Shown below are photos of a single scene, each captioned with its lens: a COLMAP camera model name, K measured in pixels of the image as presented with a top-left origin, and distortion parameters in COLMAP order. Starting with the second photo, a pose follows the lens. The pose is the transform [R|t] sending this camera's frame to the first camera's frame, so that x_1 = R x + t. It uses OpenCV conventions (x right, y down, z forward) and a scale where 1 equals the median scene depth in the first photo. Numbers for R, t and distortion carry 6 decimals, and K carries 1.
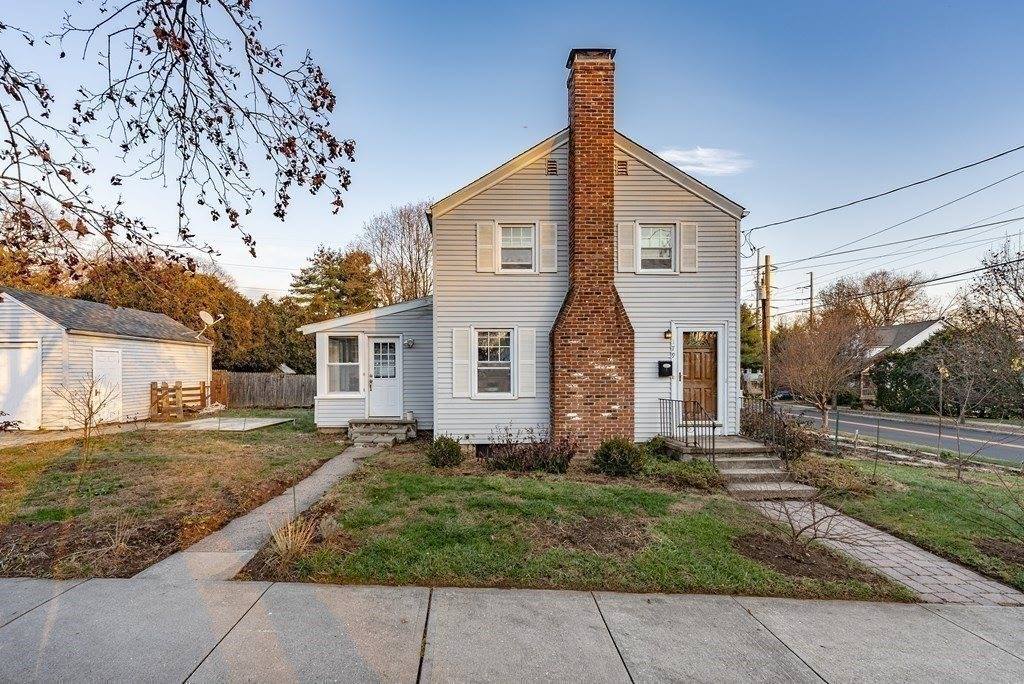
lens RADIAL K [[432.7, 0, 483.2], [0, 432.7, 373.3], [0, 0, 1]] dist [-0.000165, -0.000050]
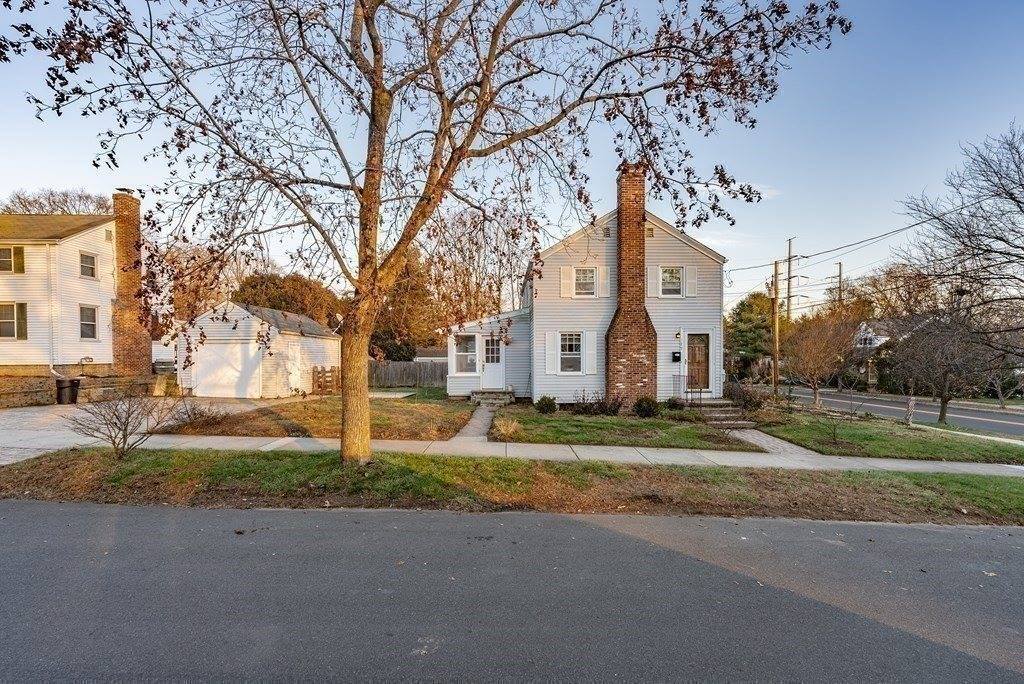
lens RADIAL K [[438.6, 0, 515.6], [0, 438.6, 367.8], [0, 0, 1]] dist [-0.000324, -0.000017]
pose [[0.999997, -0.001013, -0.002152, -0.177869], [0.001046, 0.999882, 0.015334, 0.004991], [0.002136, -0.015337, 0.999880, -0.643055]]
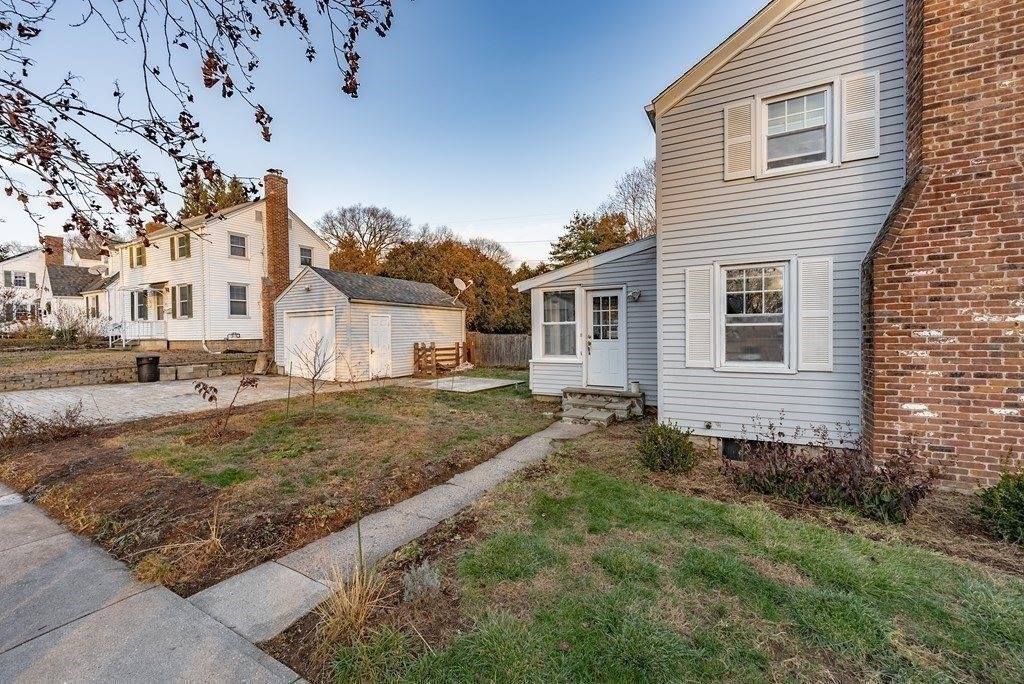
lens RADIAL K [[419.6, 0, 518.3], [0, 419.6, 341.0], [0, 0, 1]] dist [-0.001338, -0.000246]
pose [[0.868537, 0.002540, -0.495618, 0.030082], [0.004736, 0.999899, 0.013423, 0.002756], [0.495602, -0.014005, 0.868437, 0.273871]]
